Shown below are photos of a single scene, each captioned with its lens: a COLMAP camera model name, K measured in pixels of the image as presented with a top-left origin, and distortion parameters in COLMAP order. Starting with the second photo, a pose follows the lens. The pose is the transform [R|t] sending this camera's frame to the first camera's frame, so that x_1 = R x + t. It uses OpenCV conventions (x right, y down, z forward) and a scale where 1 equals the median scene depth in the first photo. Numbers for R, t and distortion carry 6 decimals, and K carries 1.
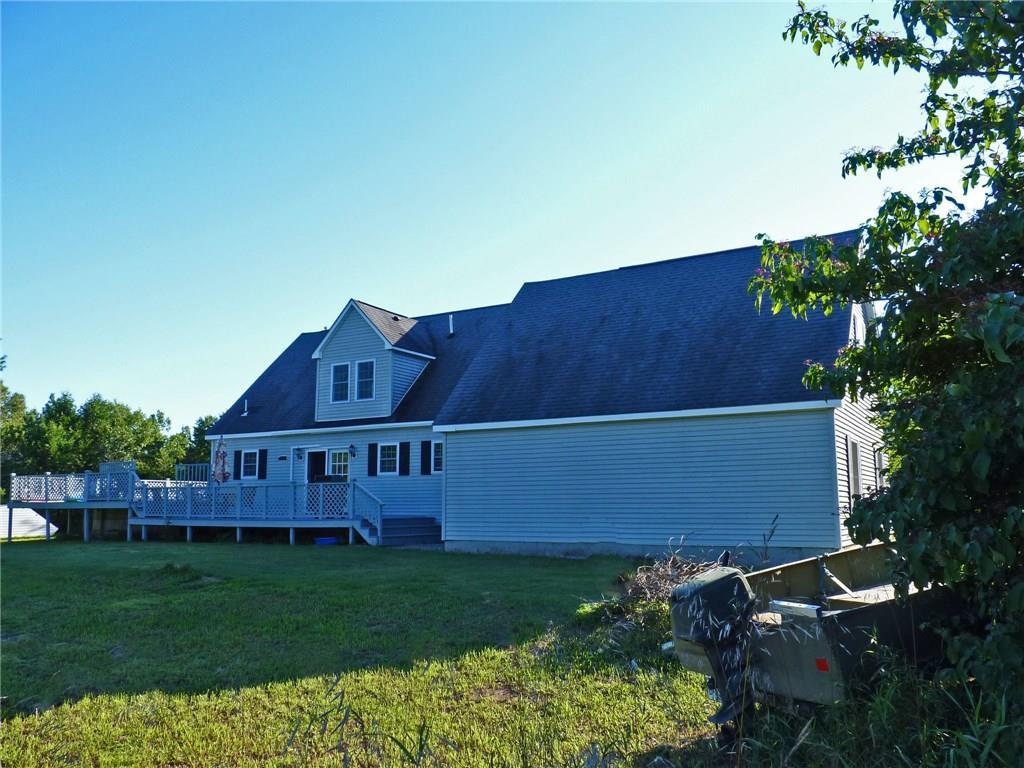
lens RADIAL K [[832.6, 0, 512.5], [0, 832.6, 384.0], [0, 0, 1]] dist [-0.051367, -0.005738]
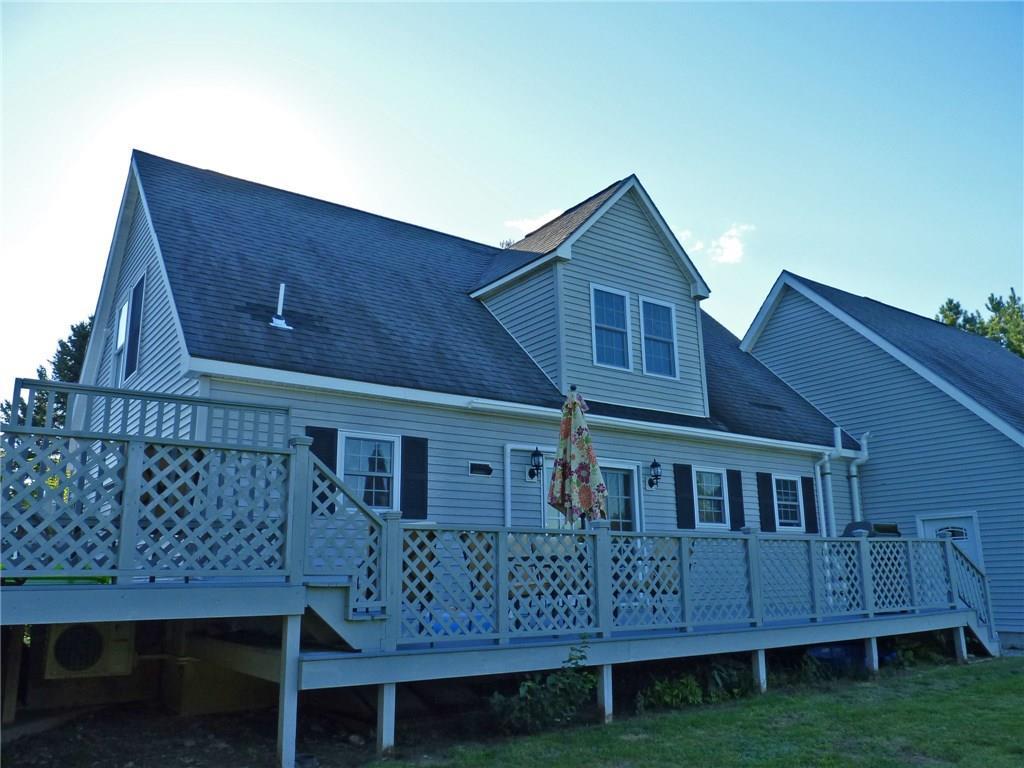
lens RADIAL K [[832.6, 0, 512.3], [0, 832.6, 384.9], [0, 0, 1]] dist [-0.051367, -0.005738]
pose [[0.408698, 0.213136, 0.887434, -0.663354], [-0.123510, 0.976321, -0.177603, 0.125686], [-0.904274, -0.037022, 0.425344, 0.870267]]
